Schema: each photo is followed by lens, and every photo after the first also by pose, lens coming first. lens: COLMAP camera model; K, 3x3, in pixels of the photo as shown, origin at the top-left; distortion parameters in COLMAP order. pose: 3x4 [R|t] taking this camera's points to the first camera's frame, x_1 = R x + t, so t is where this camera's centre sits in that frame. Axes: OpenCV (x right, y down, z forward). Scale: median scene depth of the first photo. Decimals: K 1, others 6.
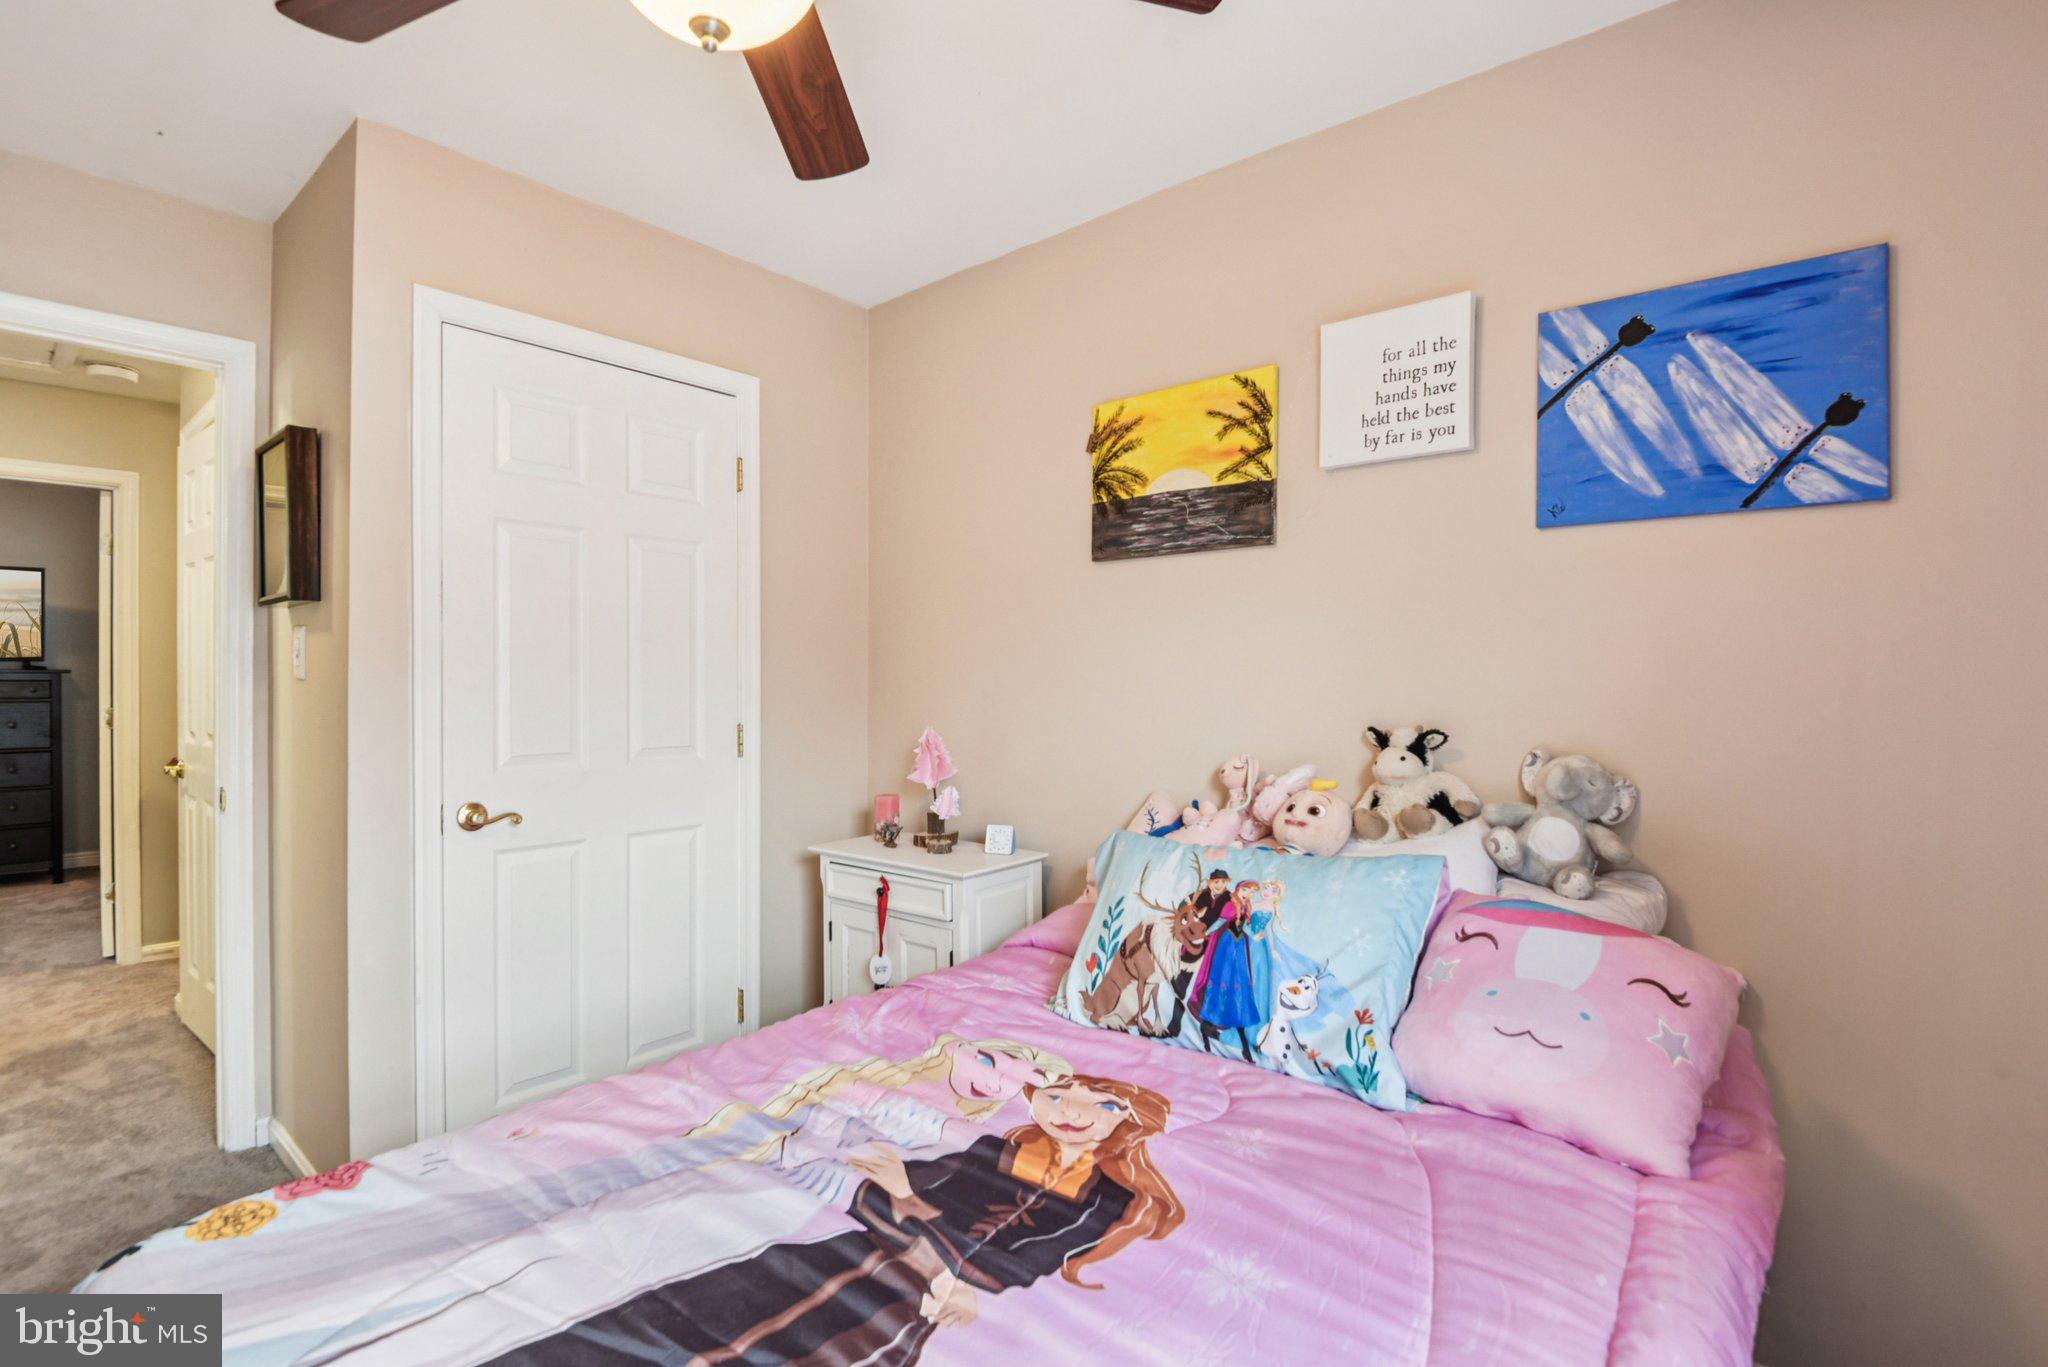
lens RADIAL K [[950.7, 0, 1024.8], [0, 950.7, 679.2], [0, 0, 1]] dist [0.002051, -0.016952]
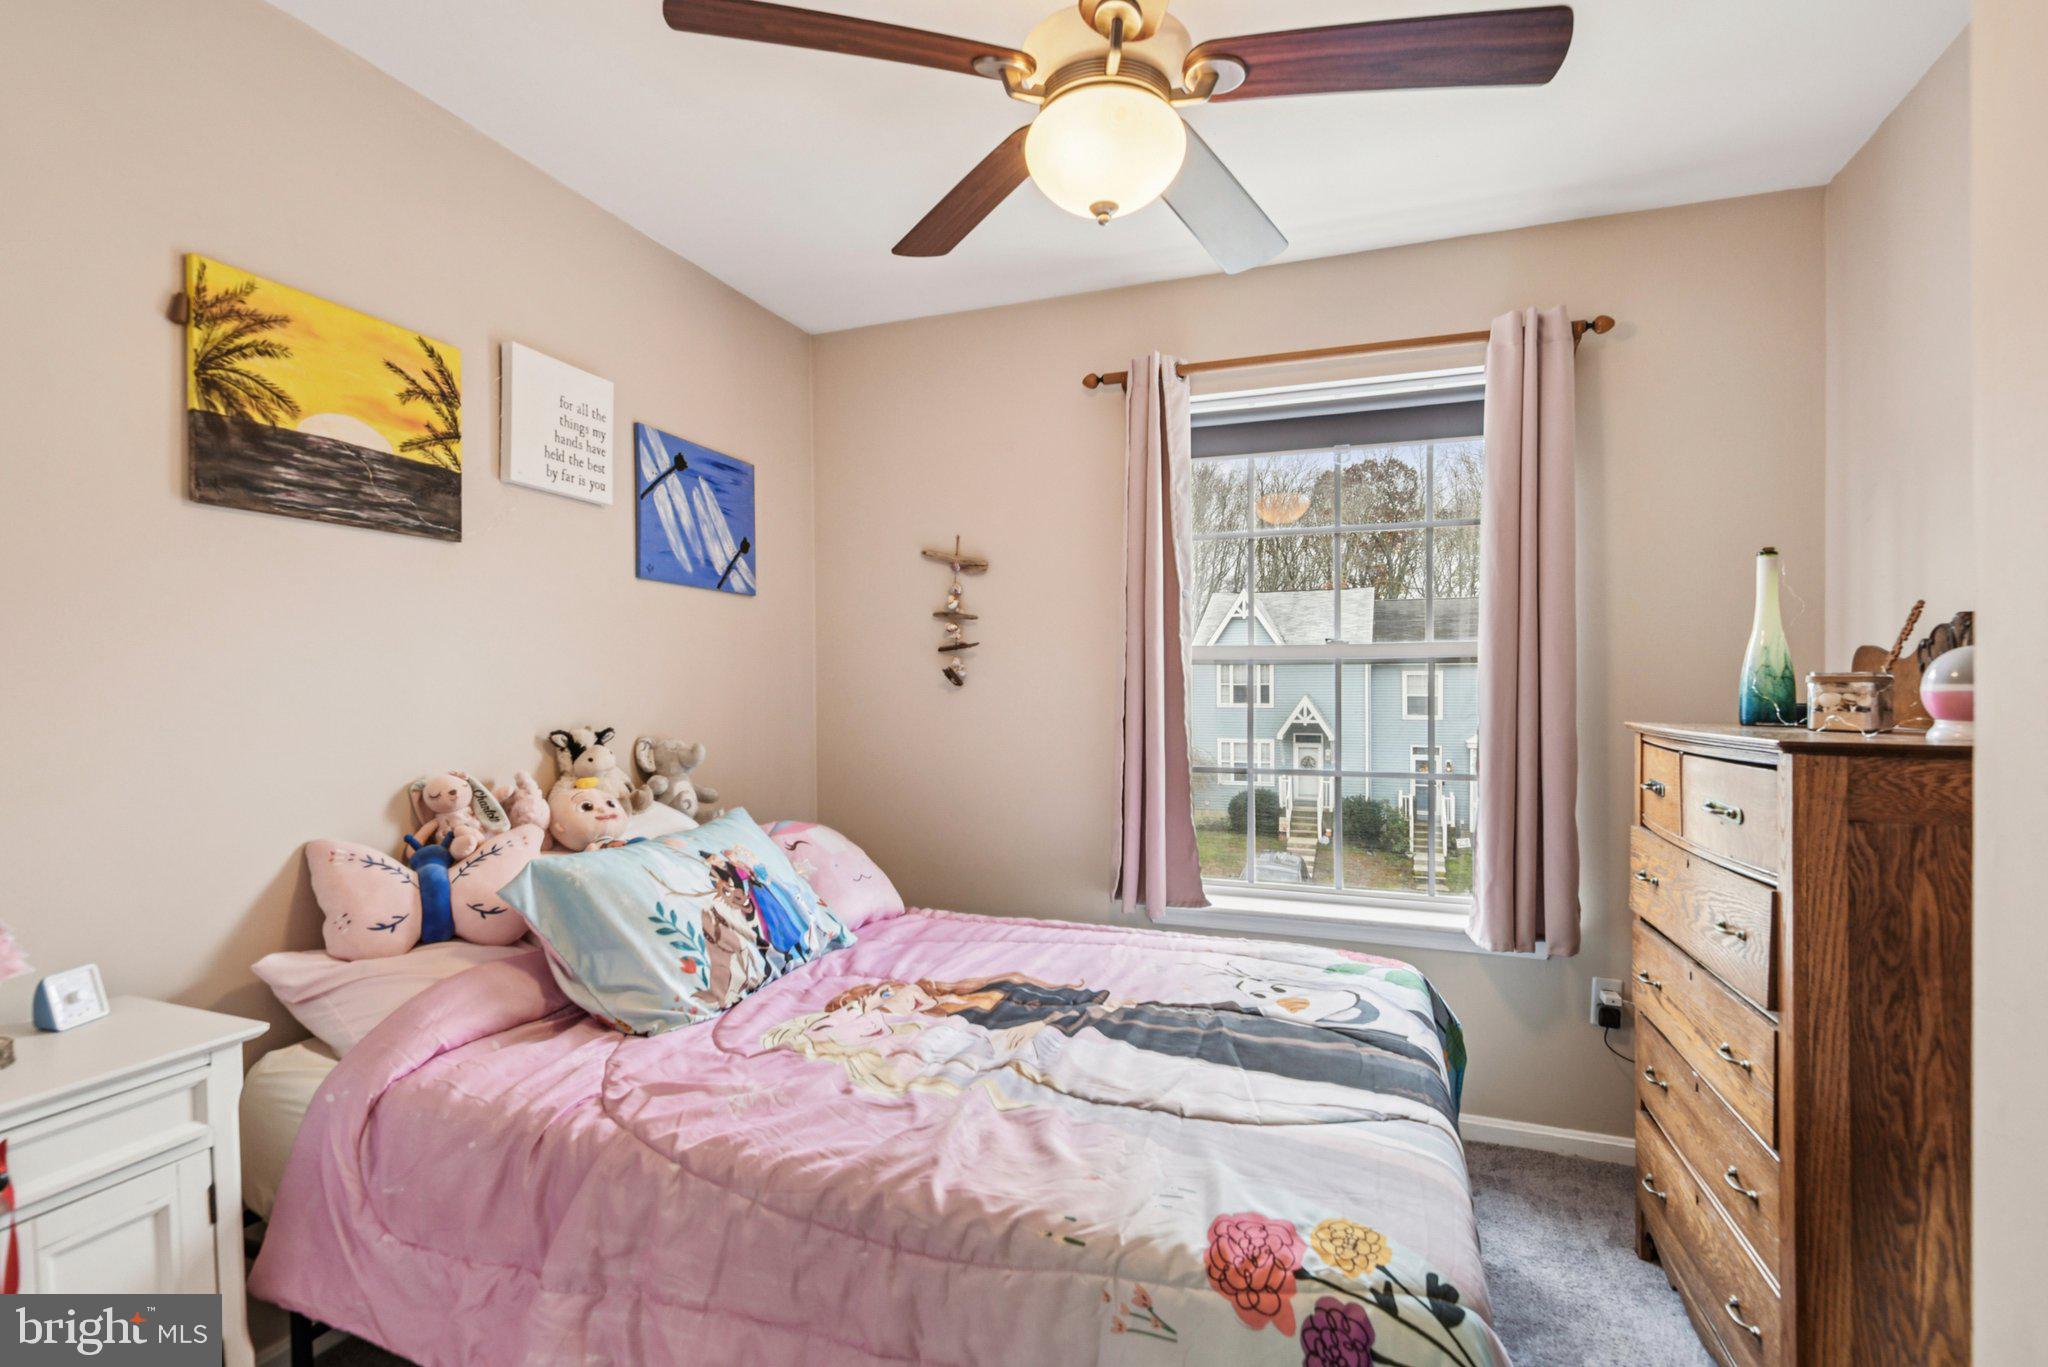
lens RADIAL K [[949.4, 0, 1022.4], [0, 949.4, 693.8], [0, 0, 1]] dist [0.004092, -0.016659]
pose [[-0.341615, -0.005875, 0.939822, -0.836741], [0.002428, 0.999972, 0.007134, 0.000542], [-0.939837, 0.004719, -0.341591, 0.838838]]
